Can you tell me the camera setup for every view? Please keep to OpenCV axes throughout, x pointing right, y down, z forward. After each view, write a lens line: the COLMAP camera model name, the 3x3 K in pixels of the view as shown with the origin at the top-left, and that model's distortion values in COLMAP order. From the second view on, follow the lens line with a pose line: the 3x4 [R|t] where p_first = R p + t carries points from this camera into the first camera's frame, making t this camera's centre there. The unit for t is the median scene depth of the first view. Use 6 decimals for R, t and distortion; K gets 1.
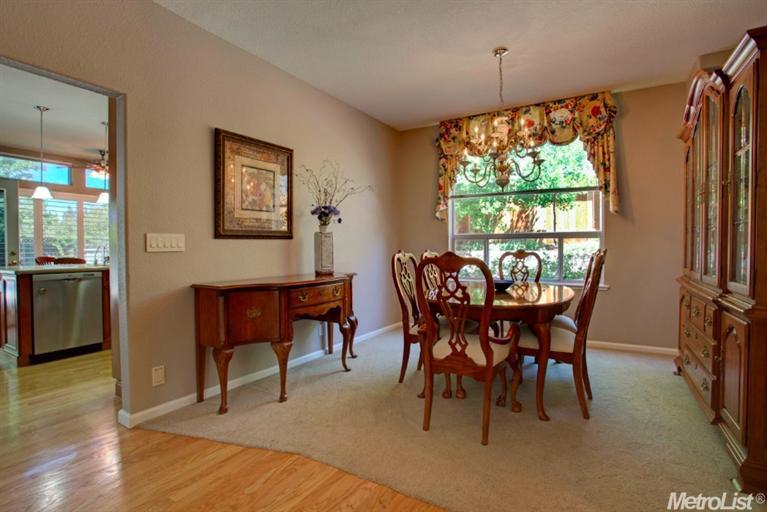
lens RADIAL K [[375.2, 0, 384.1], [0, 375.2, 253.7], [0, 0, 1]] dist [-0.071989, 0.036617]
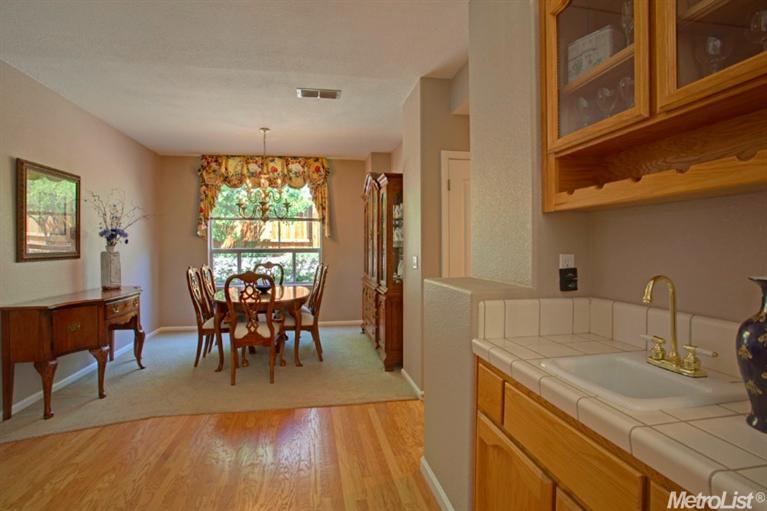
lens RADIAL K [[375.2, 0, 384.1], [0, 375.2, 253.2], [0, 0, 1]] dist [-0.071989, 0.036617]
pose [[0.738890, -0.005468, 0.673804, -0.305436], [0.008937, 0.999959, -0.001686, -0.045712], [-0.673767, 0.007268, 0.738908, -0.381073]]
